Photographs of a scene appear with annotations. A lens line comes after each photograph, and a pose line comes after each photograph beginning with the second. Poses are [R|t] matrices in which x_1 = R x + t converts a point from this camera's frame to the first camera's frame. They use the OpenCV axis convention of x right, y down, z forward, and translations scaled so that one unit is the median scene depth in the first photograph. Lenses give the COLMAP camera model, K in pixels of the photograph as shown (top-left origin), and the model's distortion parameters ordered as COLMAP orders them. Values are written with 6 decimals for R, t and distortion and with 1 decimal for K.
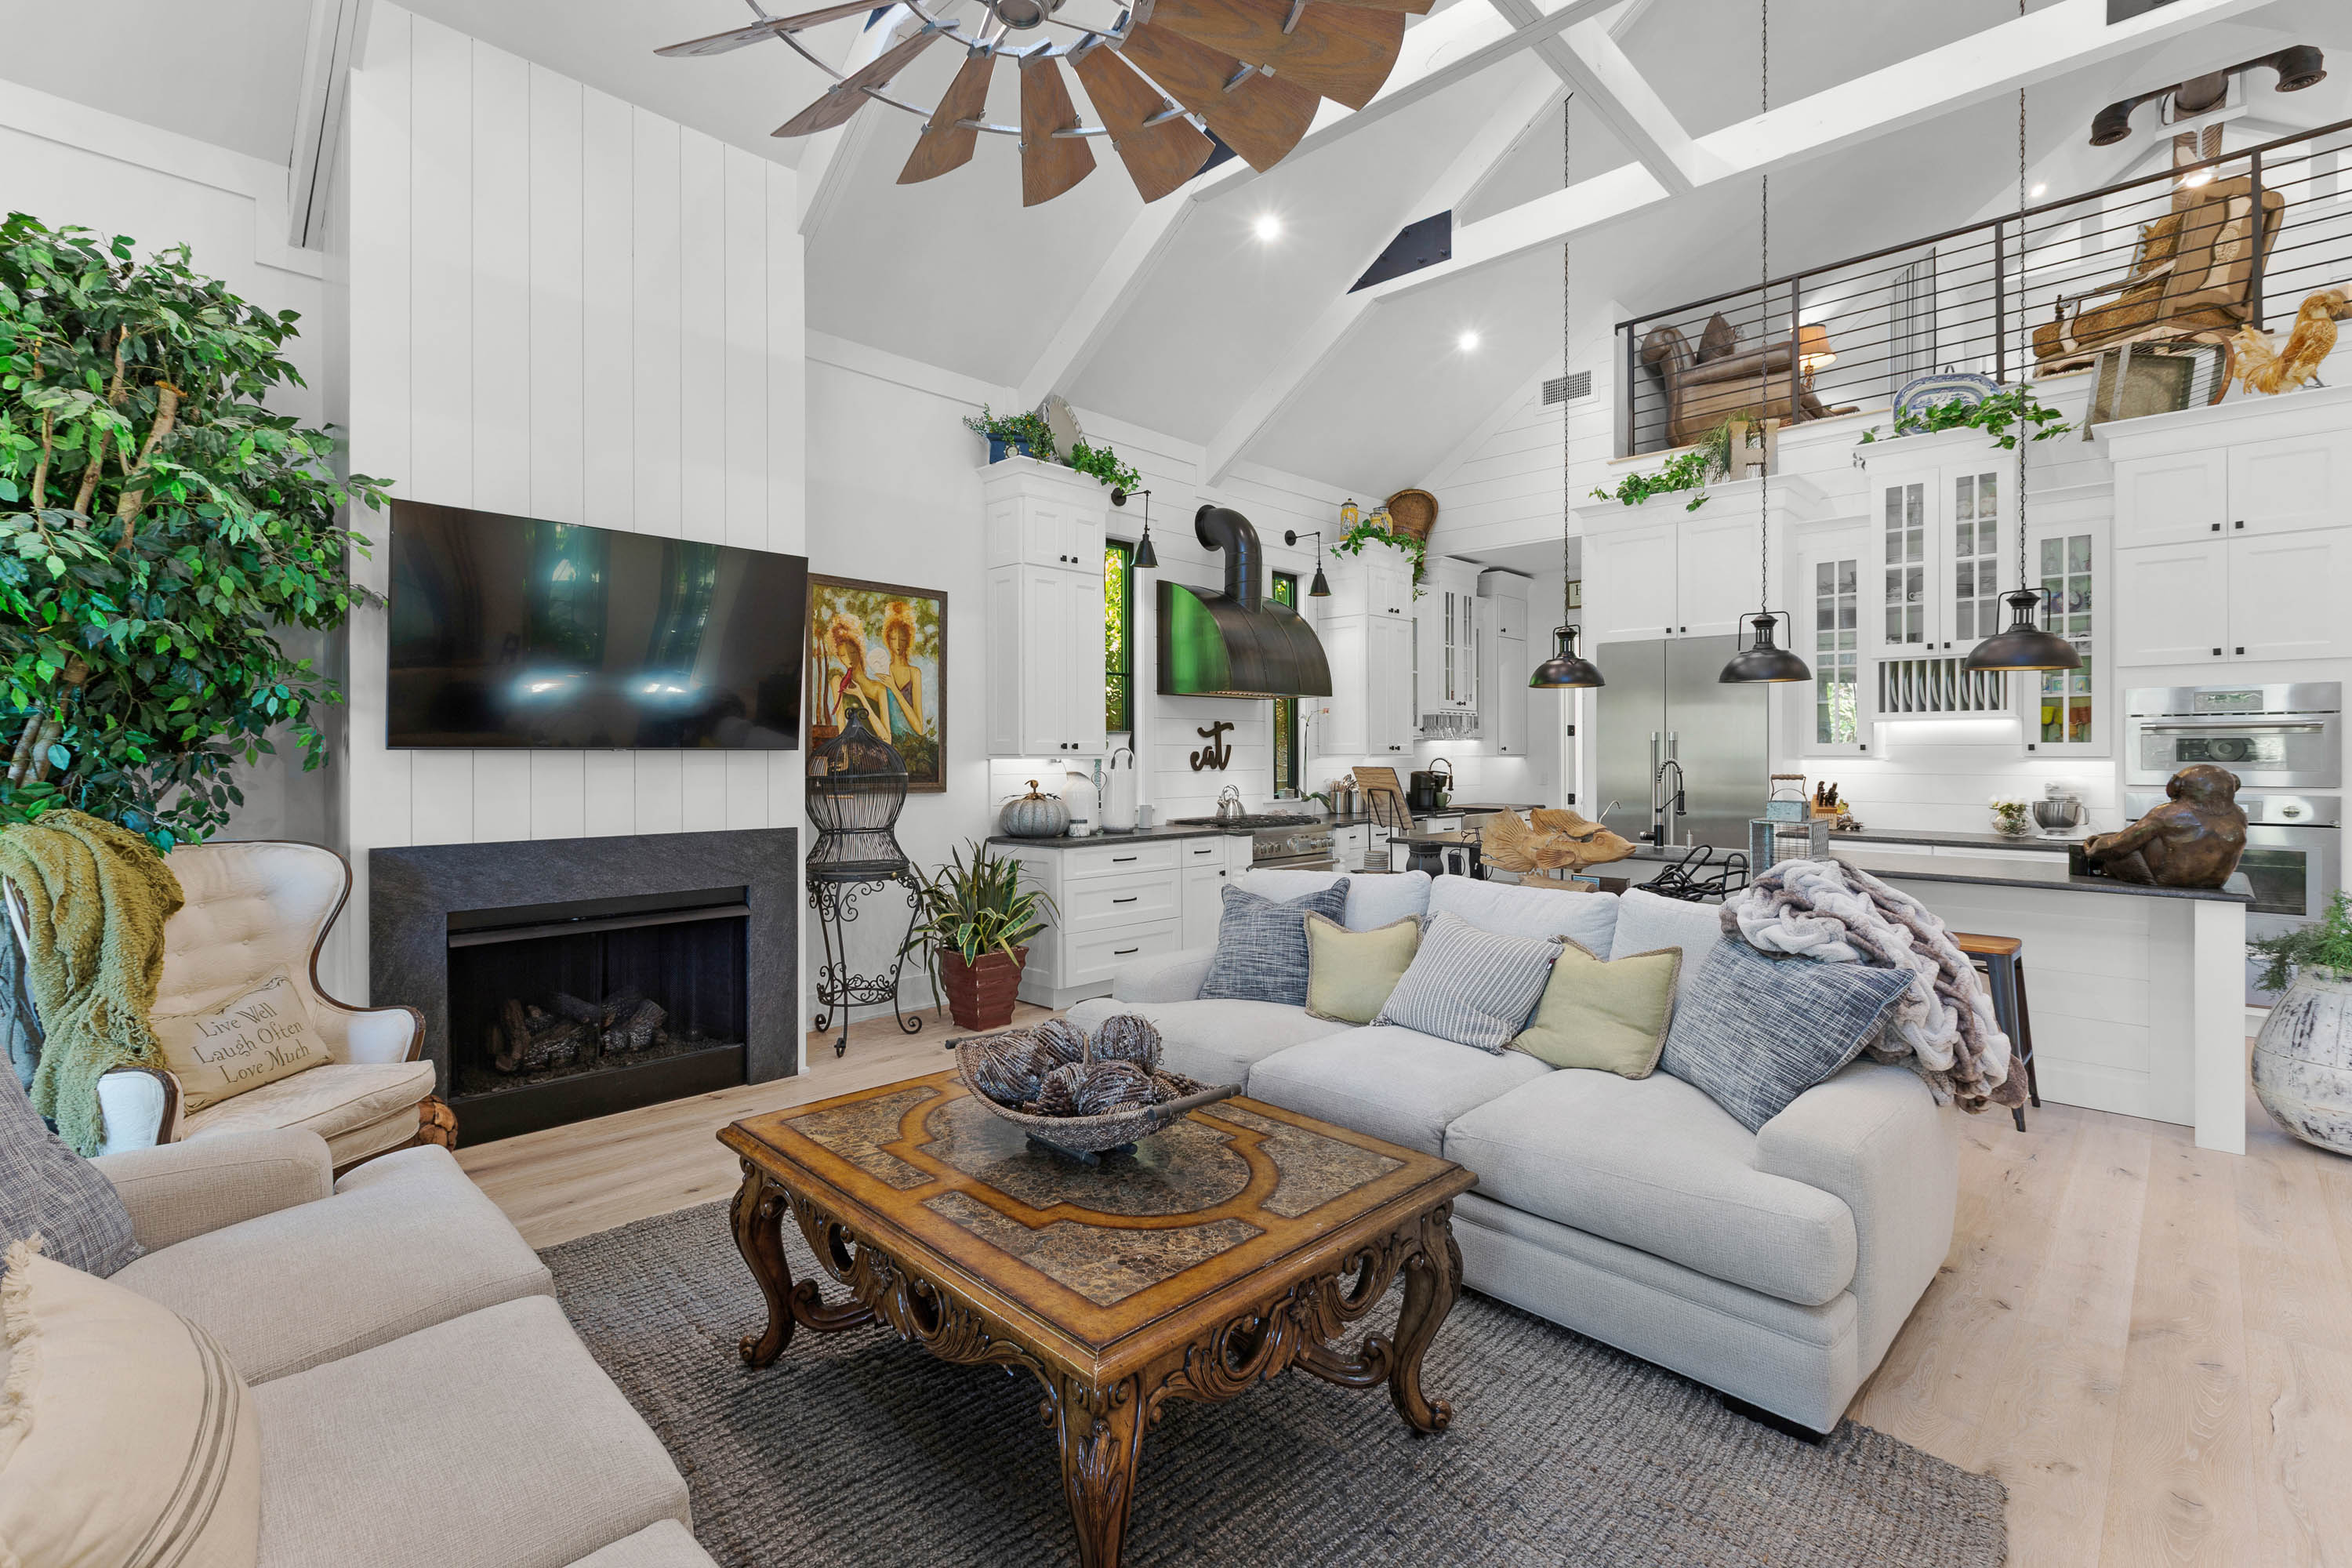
lens RADIAL K [[1058.7, 0, 1158.4], [0, 1058.7, 753.0], [0, 0, 1]] dist [0.001177, -0.001676]
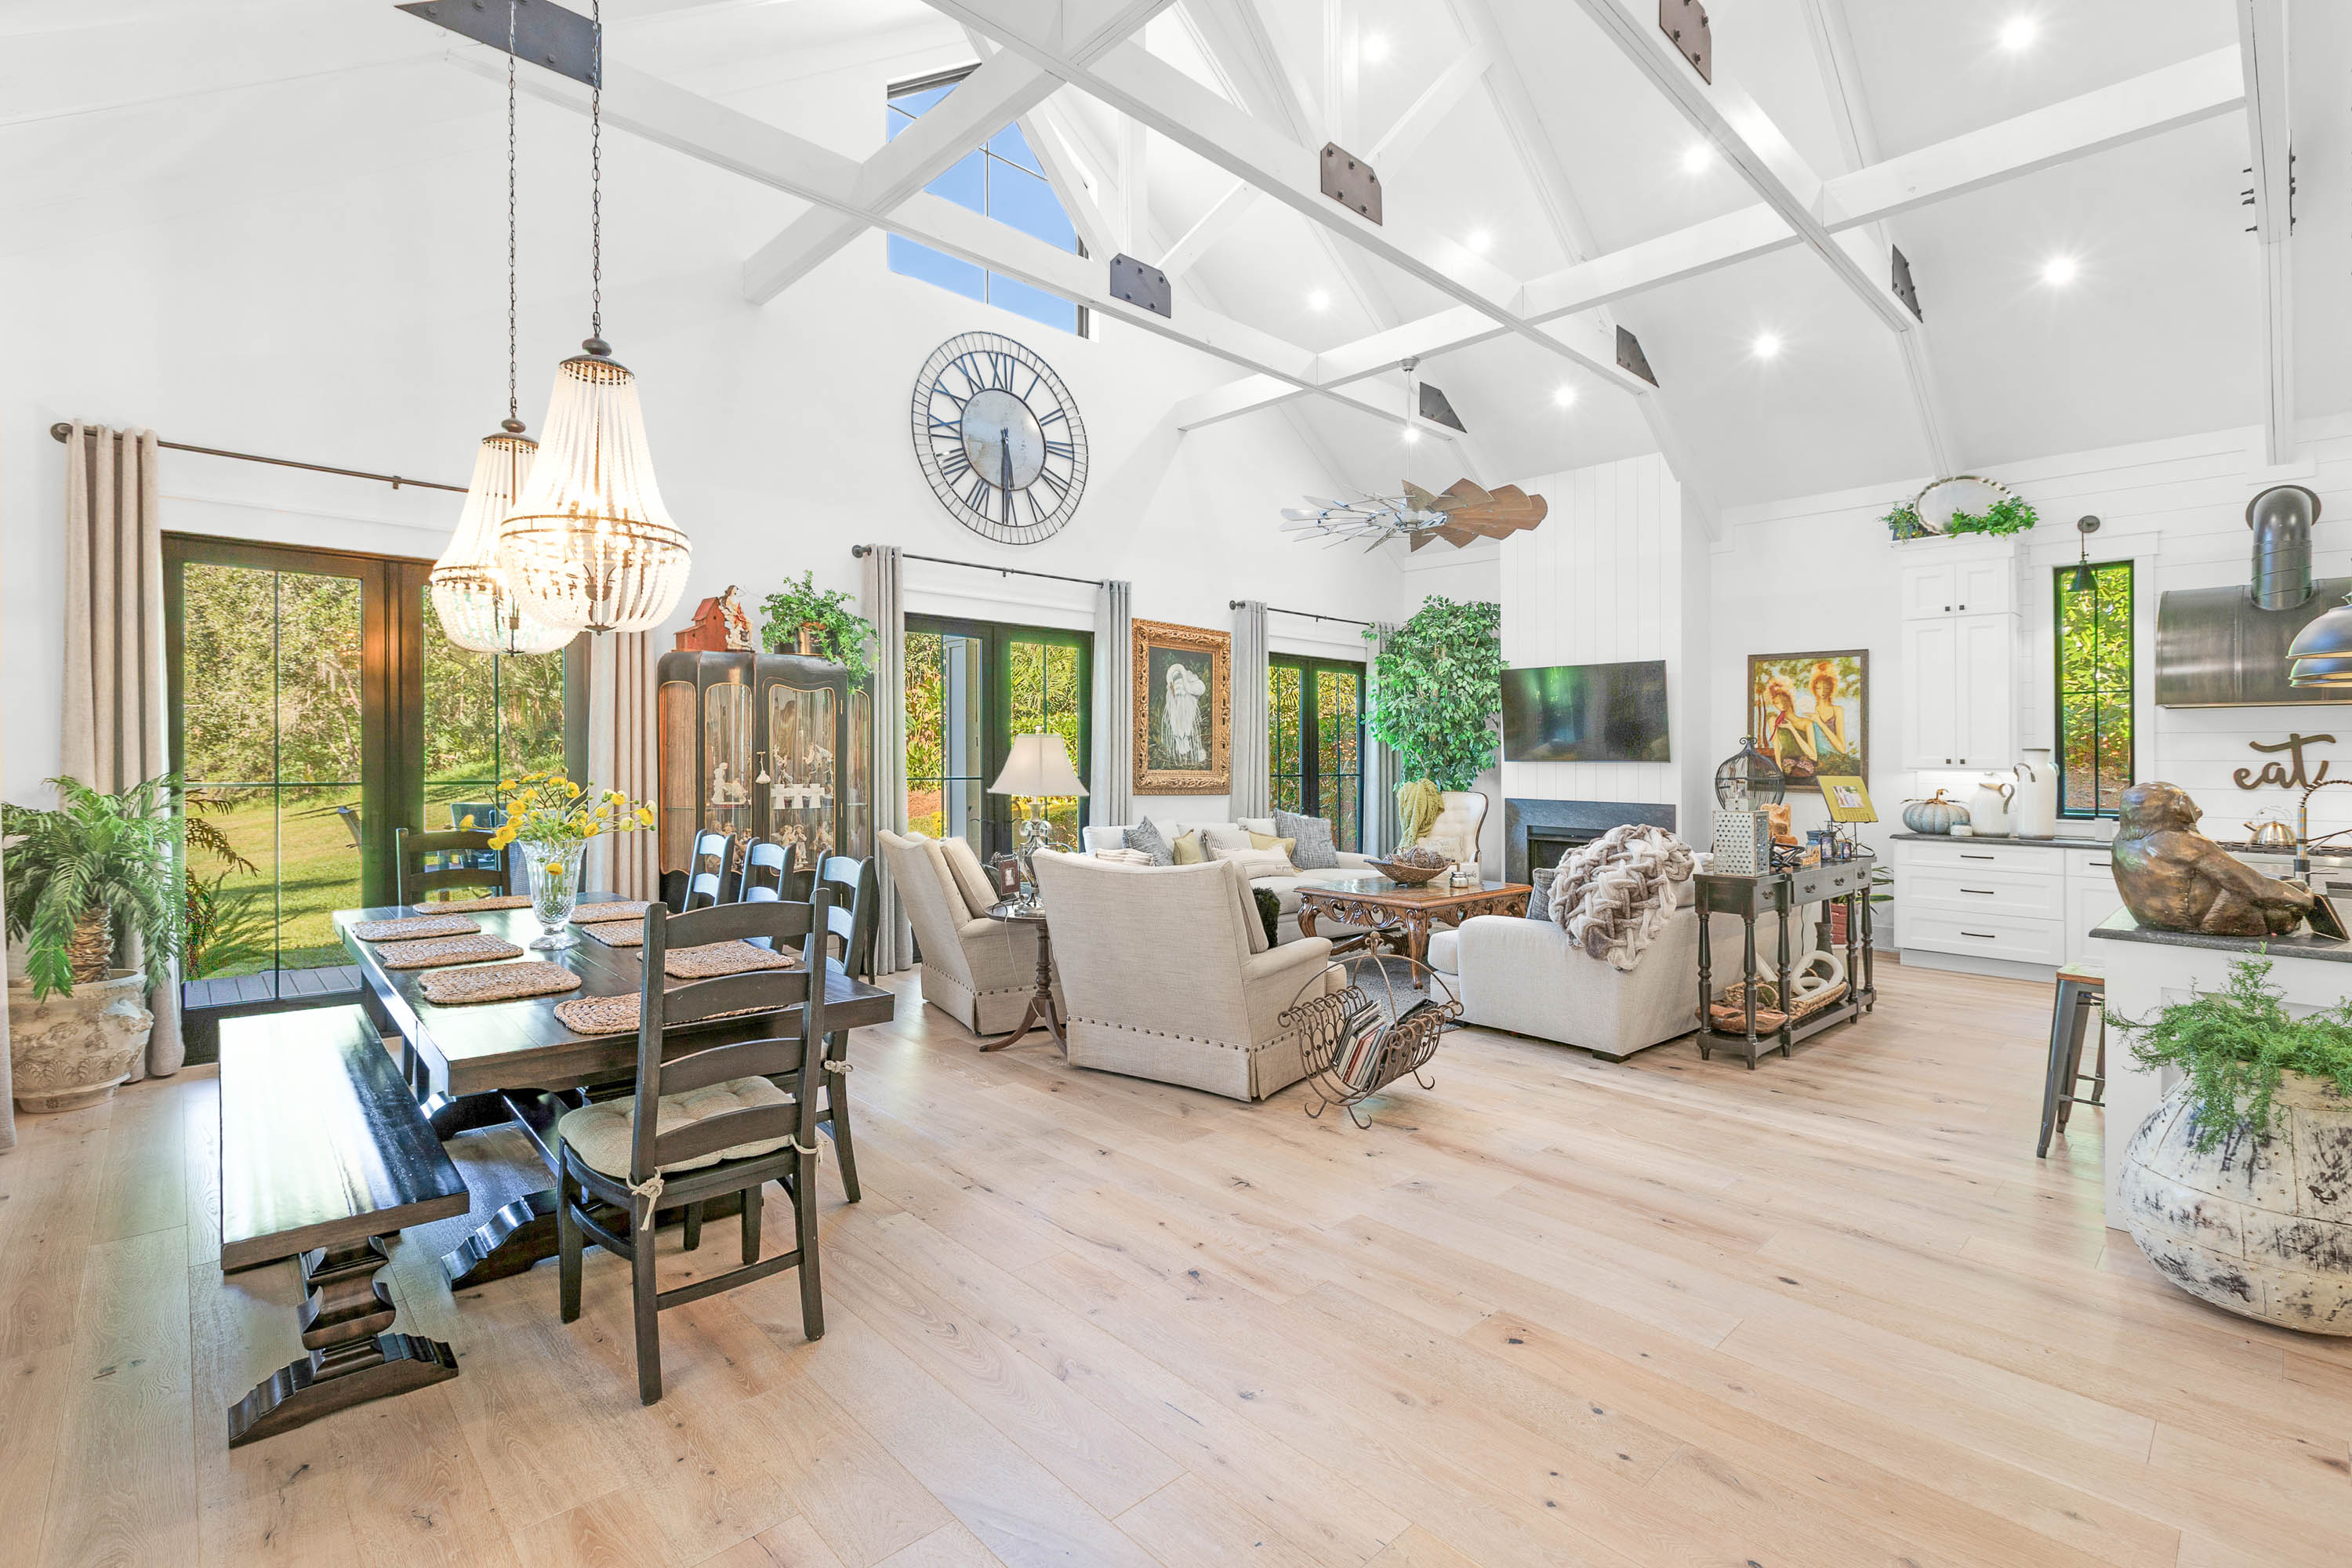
lens RADIAL K [[1058.7, 0, 1157.8], [0, 1058.7, 756.1], [0, 0, 1]] dist [0.001177, -0.001676]
pose [[-0.060806, -0.002980, -0.998145, 1.277739], [-0.009437, 0.999953, -0.002410, -0.001293], [0.998105, 0.009273, -0.060831, 0.173119]]
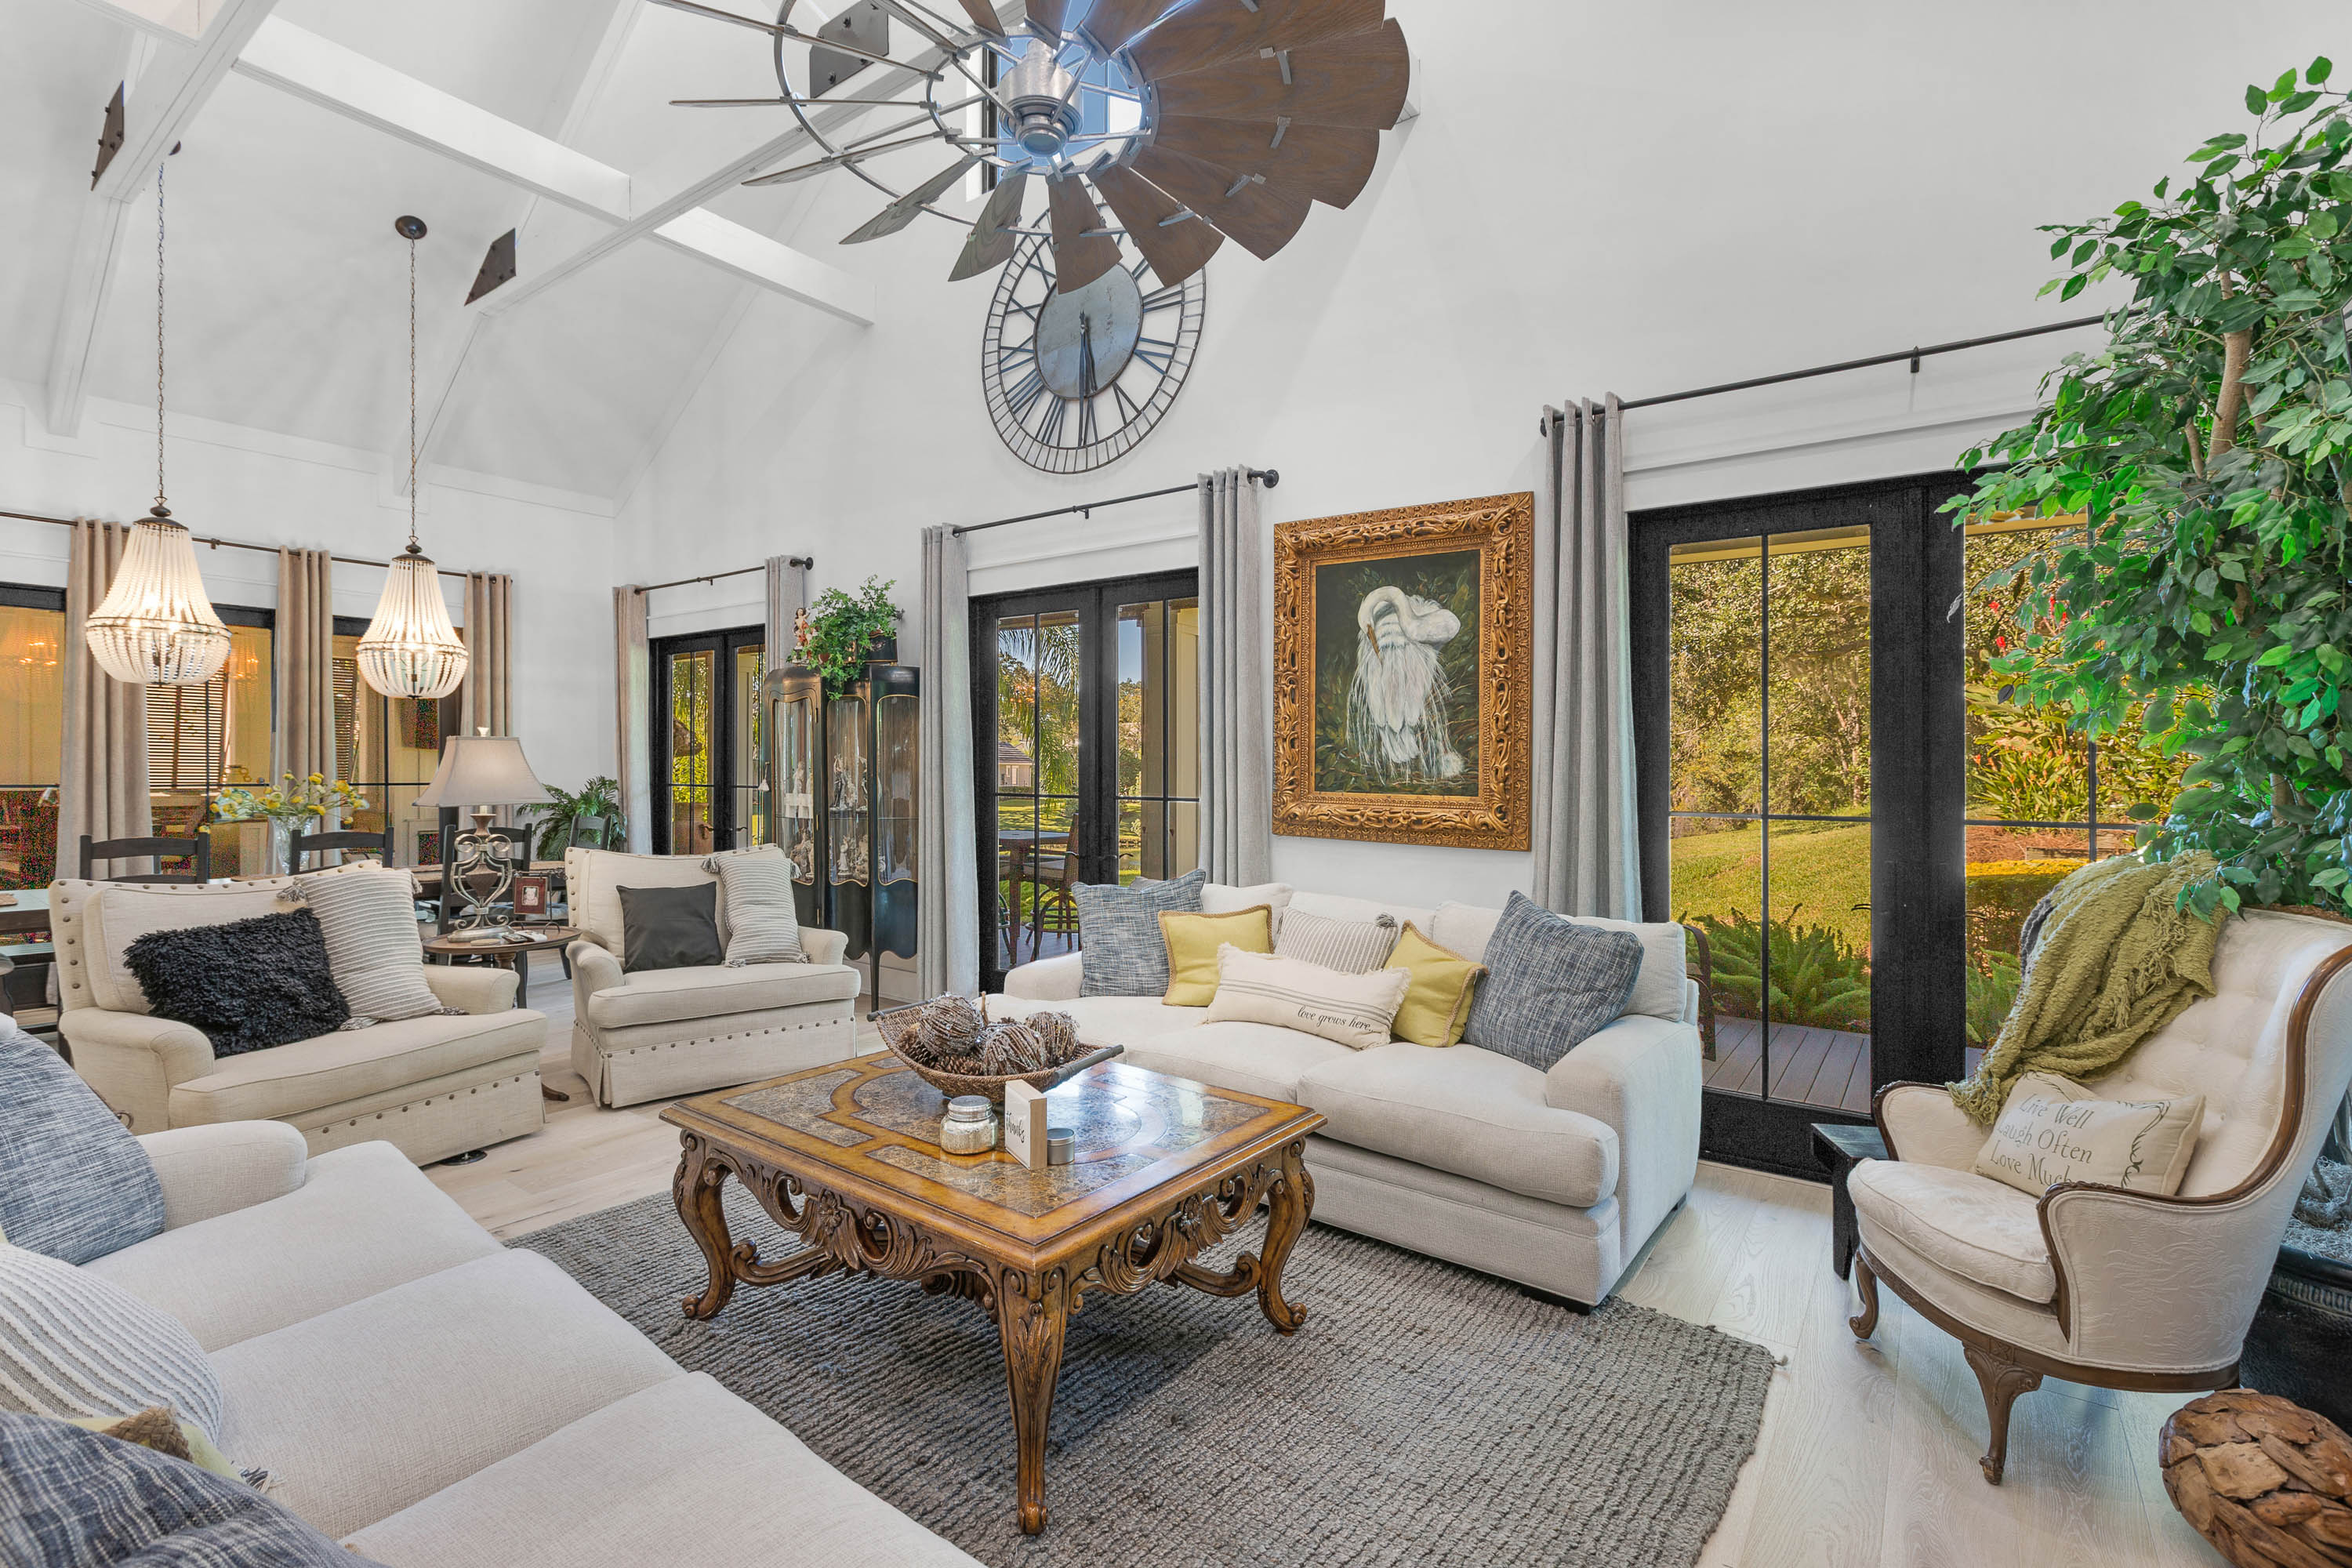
lens RADIAL K [[1058.7, 0, 1181.3], [0, 1058.7, 784.1], [0, 0, 1]] dist [0.001177, -0.001676]
pose [[-0.989138, -0.006159, -0.146859, -0.031694], [-0.008698, 0.999824, 0.016651, -0.003656], [0.146730, 0.017747, -0.989017, 0.893499]]
